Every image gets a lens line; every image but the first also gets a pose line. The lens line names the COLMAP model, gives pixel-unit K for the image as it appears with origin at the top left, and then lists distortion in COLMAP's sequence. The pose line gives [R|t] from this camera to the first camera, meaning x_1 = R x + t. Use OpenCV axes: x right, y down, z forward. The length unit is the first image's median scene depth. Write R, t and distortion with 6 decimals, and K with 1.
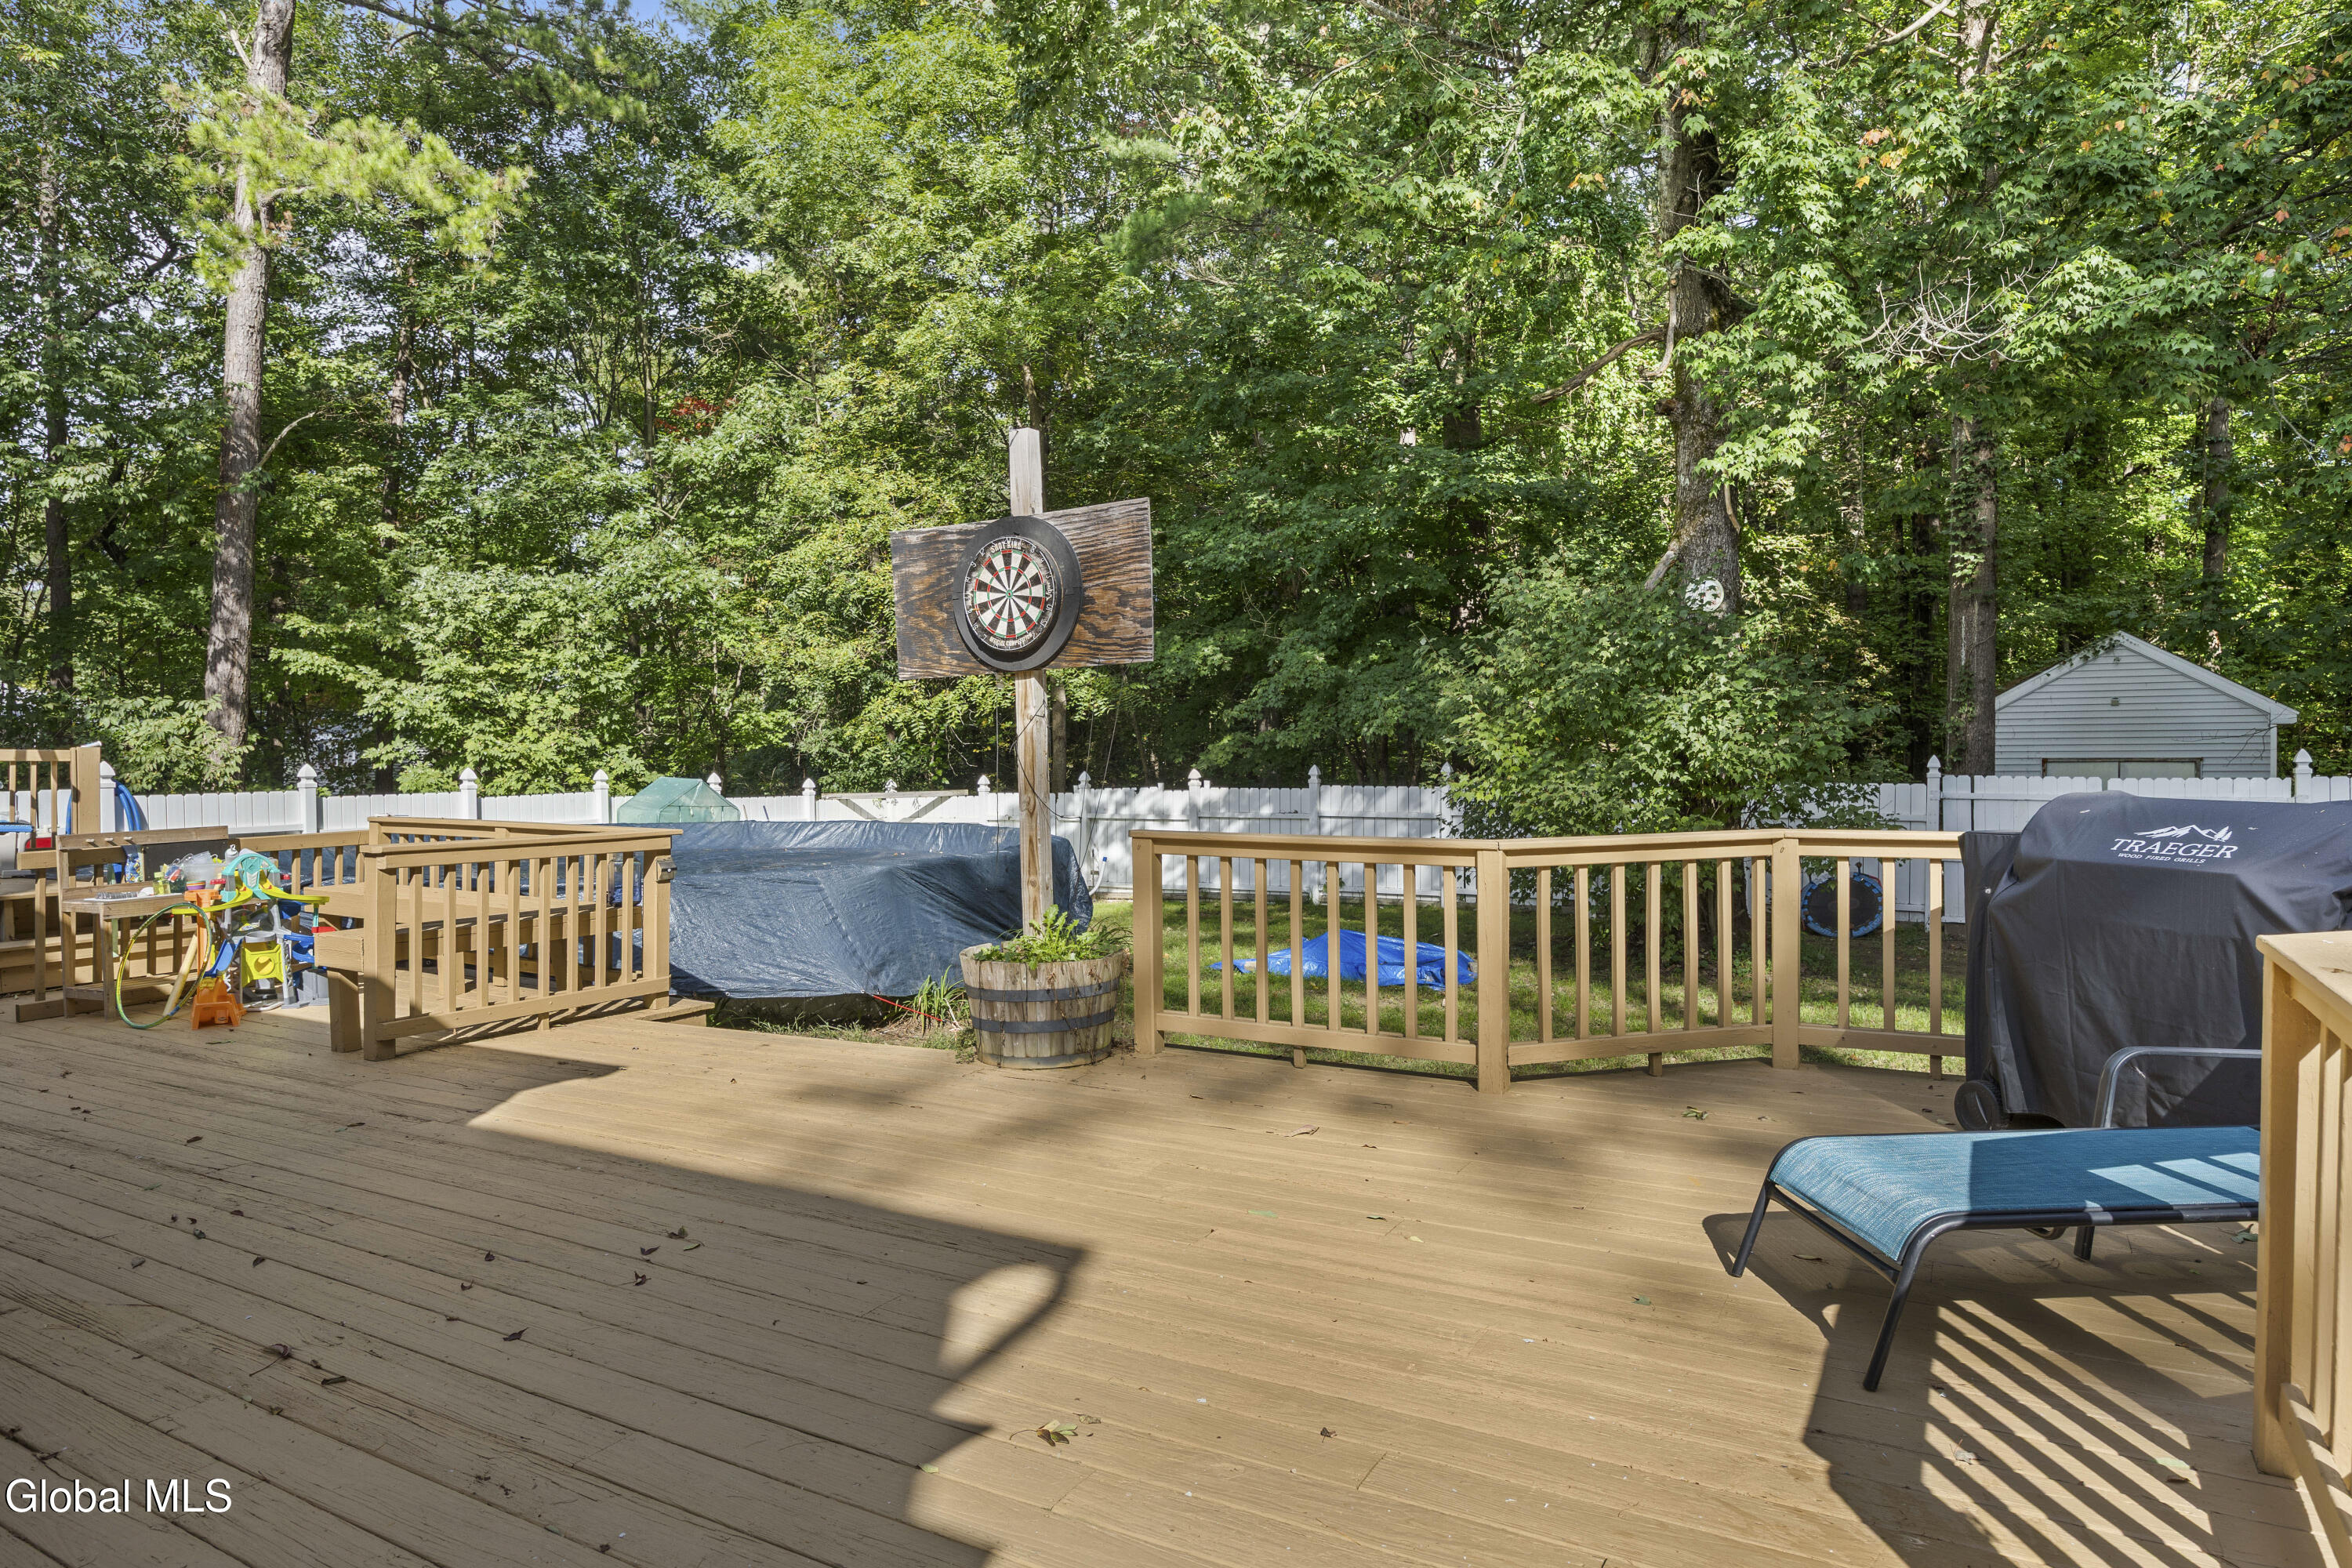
lens RADIAL K [[1438.3, 0, 1176.0], [0, 1438.3, 784.0], [0, 0, 1]] dist [0.000013, -0.000950]
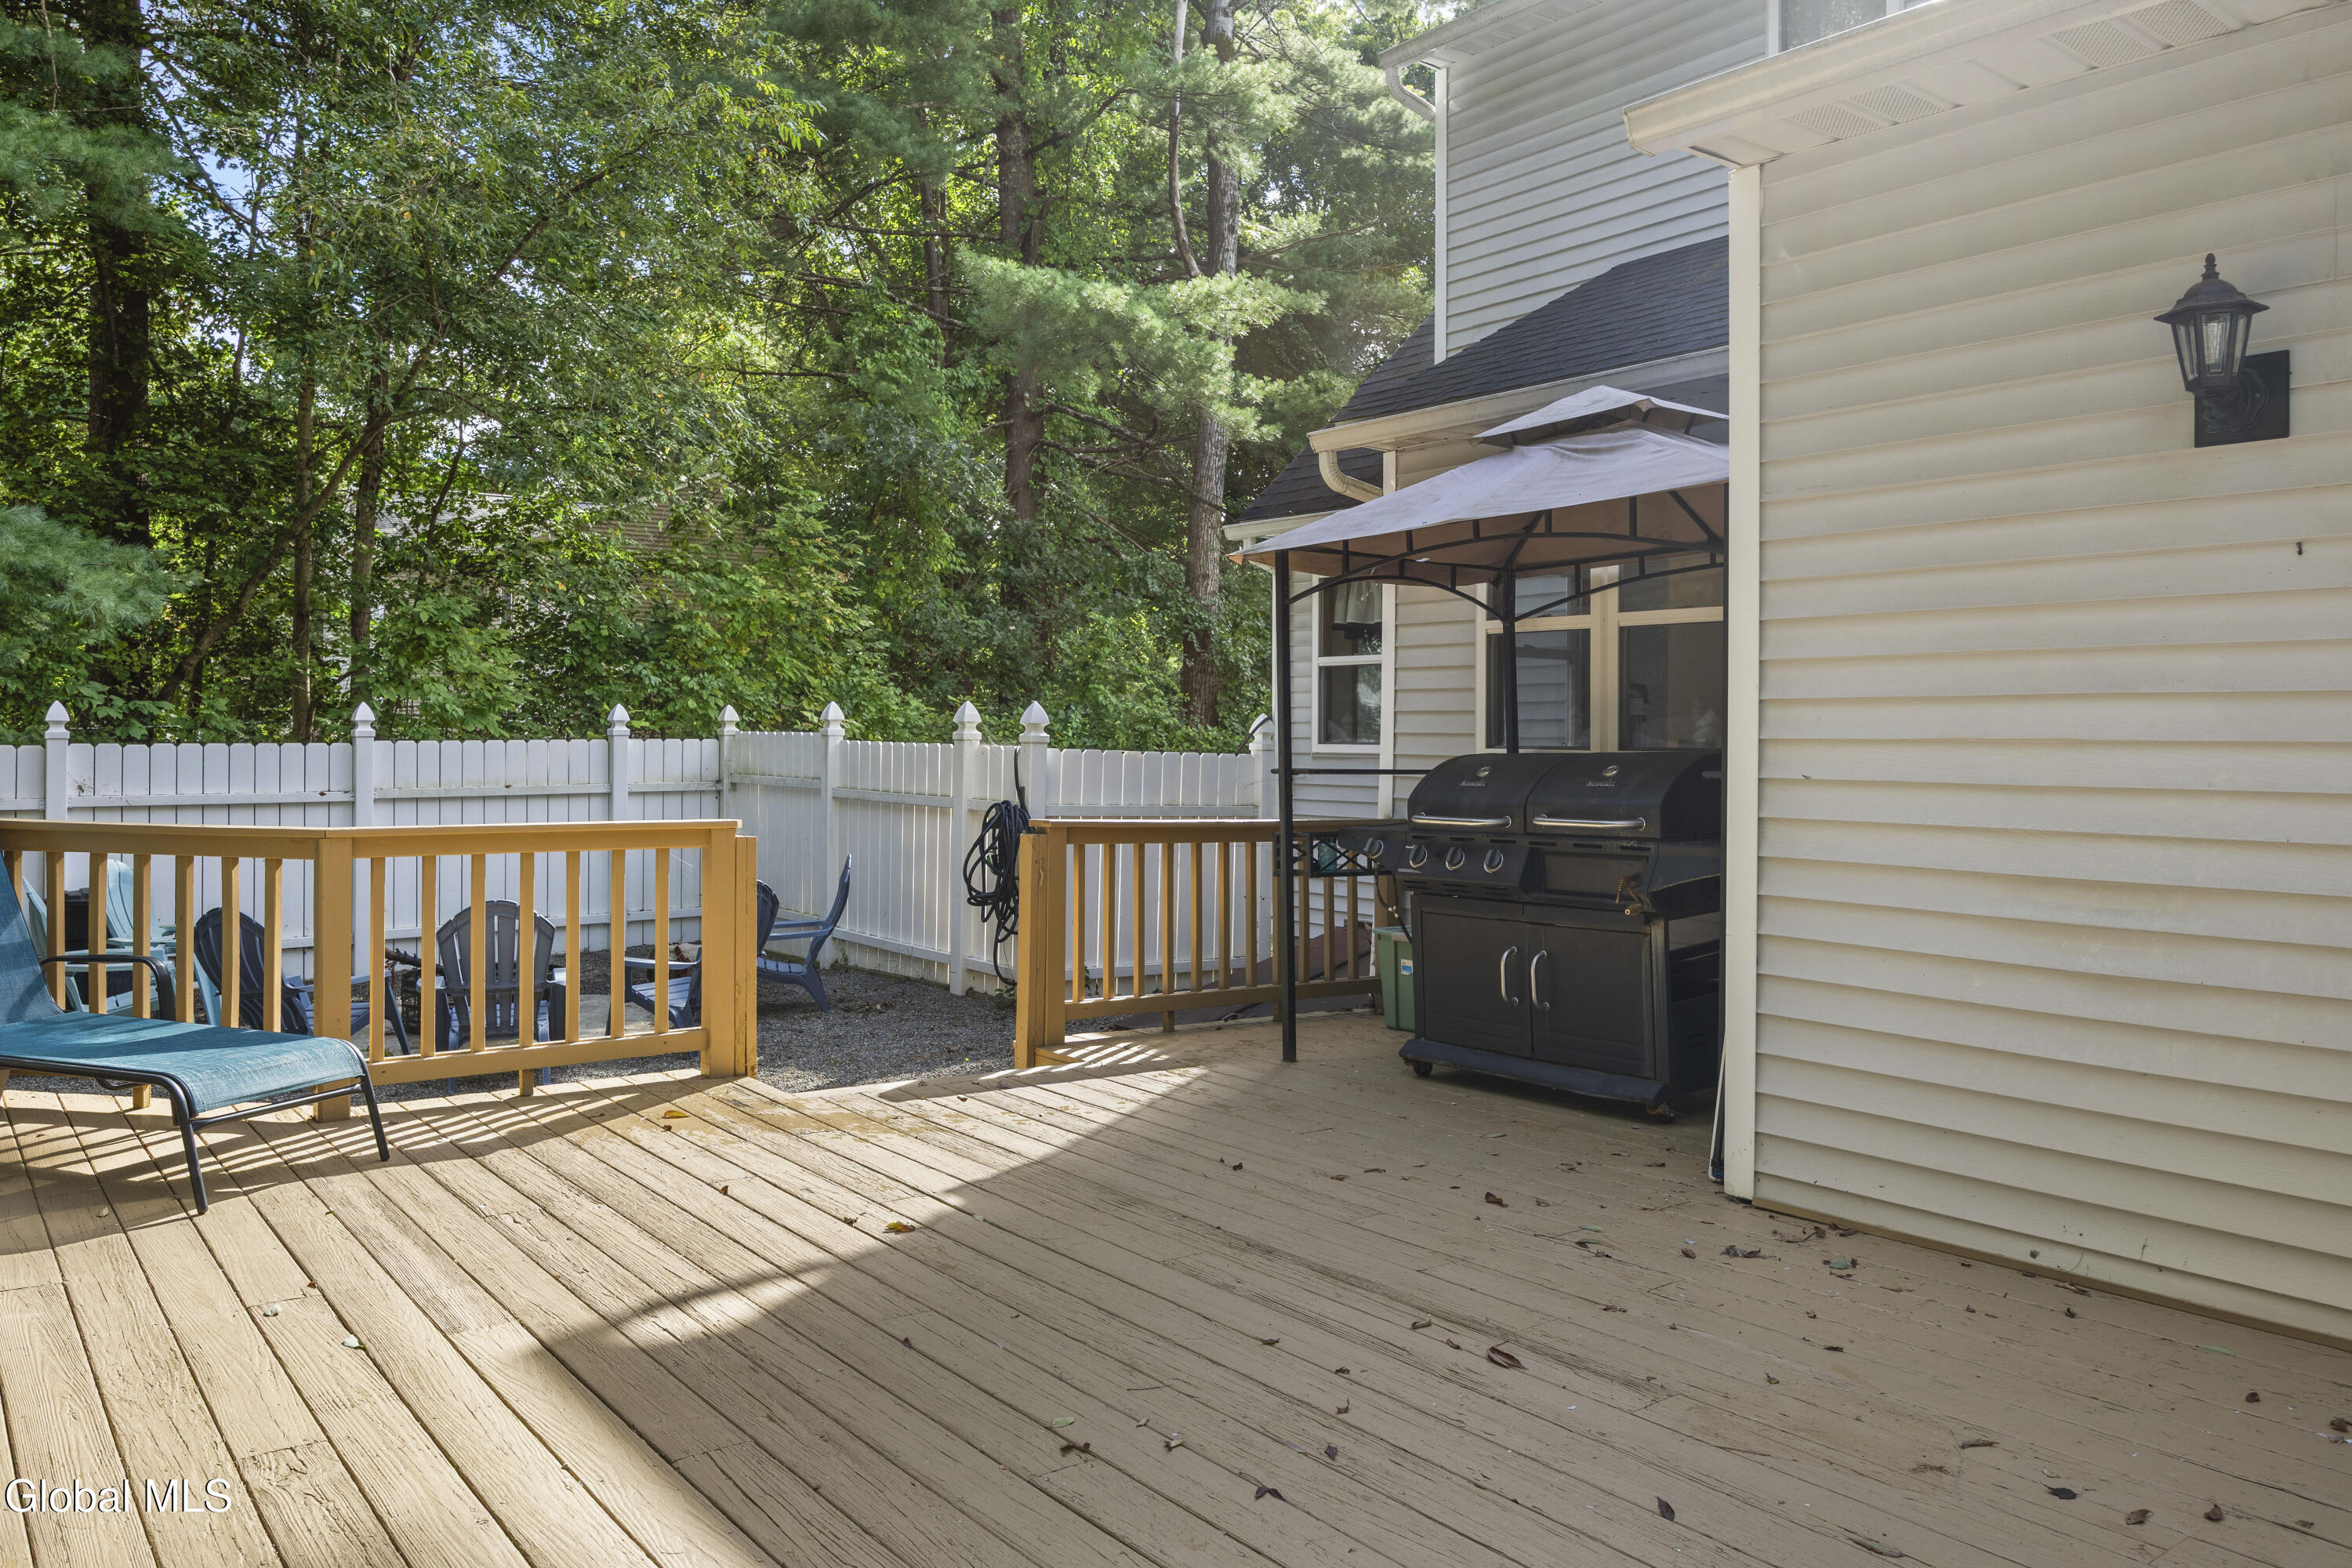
lens RADIAL K [[1771.5, 0, 1176.0], [0, 1771.5, 784.0], [0, 0, 1]] dist [-0.004036, -0.002642]
pose [[-0.915533, -0.005705, 0.402203, -0.148752], [0.012059, 0.999061, 0.041619, -0.005386], [-0.402062, 0.042954, -0.914604, 0.354603]]
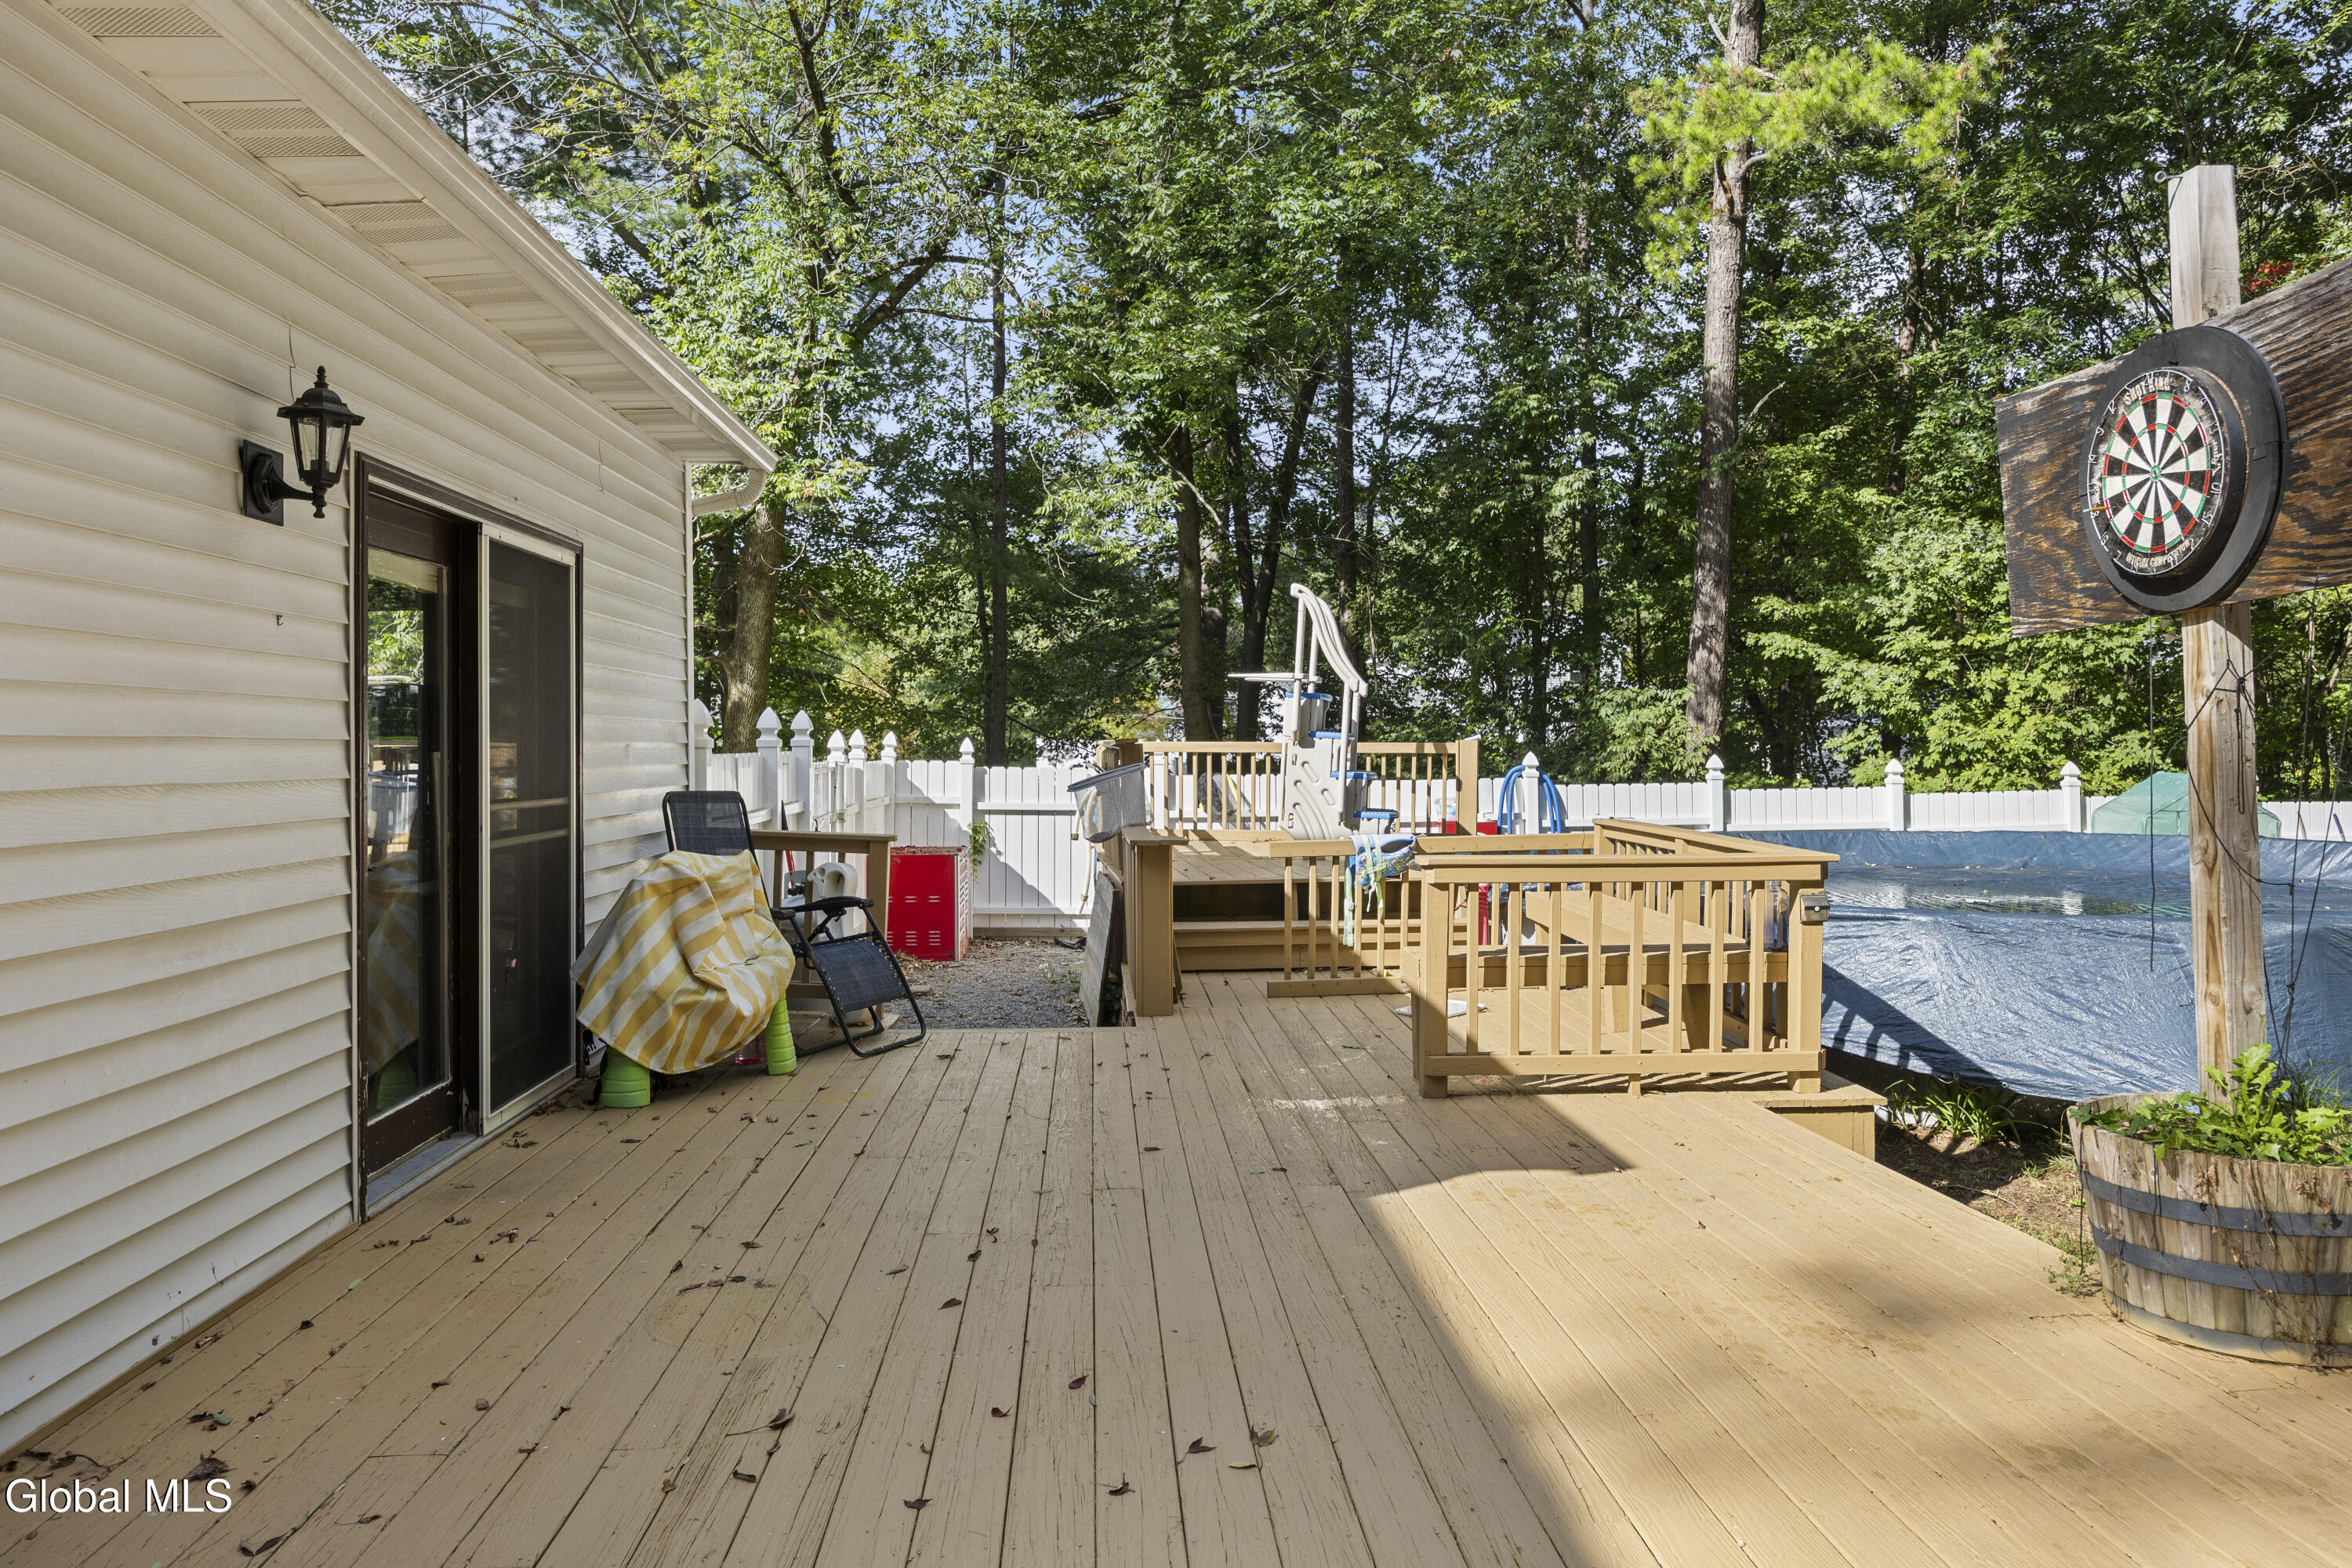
lens RADIAL K [[1583.6, 0, 1179.7], [0, 1583.6, 739.1], [0, 0, 1]] dist [0.009646, 0.001029]
pose [[0.548808, -0.002395, -0.835945, 0.059868], [-0.014795, 0.999811, -0.012577, -0.004904], [0.835817, 0.019271, 0.548669, 0.108417]]
